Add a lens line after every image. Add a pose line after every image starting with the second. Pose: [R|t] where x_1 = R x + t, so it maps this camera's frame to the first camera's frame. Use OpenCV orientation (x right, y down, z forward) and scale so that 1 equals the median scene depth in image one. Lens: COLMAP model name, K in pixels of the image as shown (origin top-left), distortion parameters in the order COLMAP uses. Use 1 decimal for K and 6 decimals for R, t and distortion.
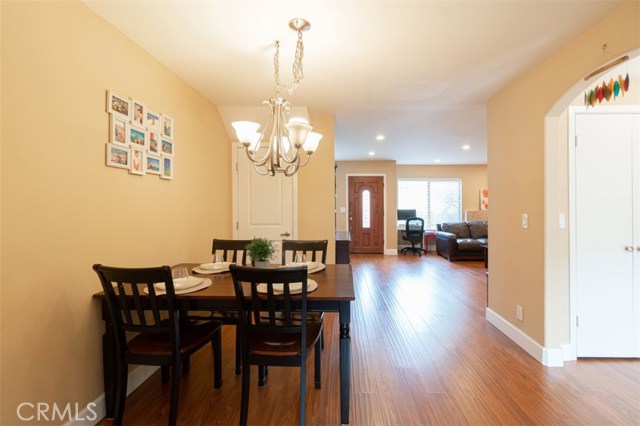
lens RADIAL K [[284.3, 0, 336.0], [0, 284.3, 204.4], [0, 0, 1]] dist [-0.000602, -0.000016]
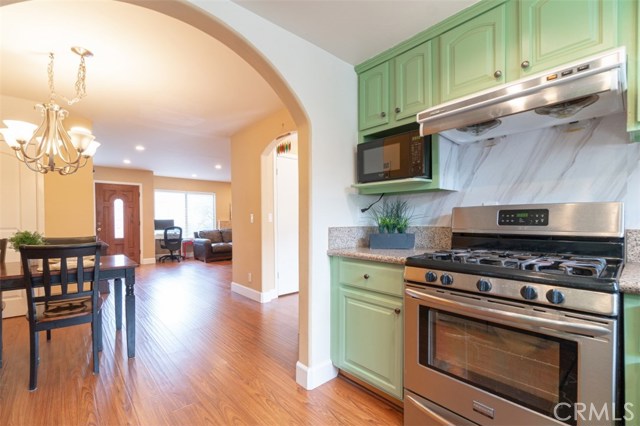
lens RADIAL K [[285.8, 0, 310.1], [0, 285.8, 223.3], [0, 0, 1]] dist [0.000108, 0.000035]
pose [[0.743997, -0.010763, 0.668096, -0.059204], [0.004843, 0.999931, 0.010715, 0.025401], [-0.668165, -0.004736, 0.743998, -0.148708]]
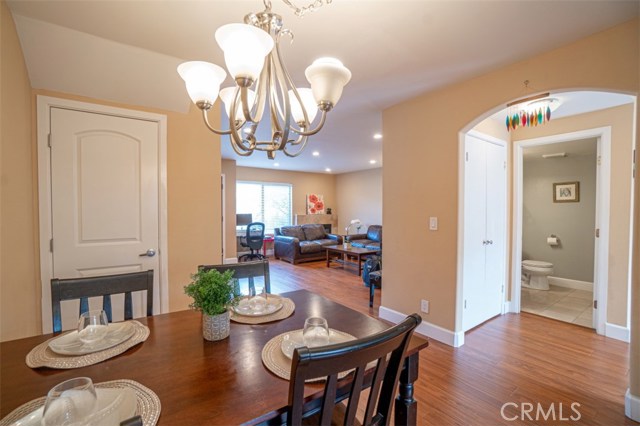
lens RADIAL K [[280.2, 0, 302.8], [0, 280.2, 213.9], [0, 0, 1]] dist [-0.025445, 0.000720]
pose [[0.816211, -0.007862, 0.577700, -0.140452], [-0.003110, 0.999833, 0.018001, 0.000552], [-0.577745, -0.016489, 0.816051, 0.148860]]
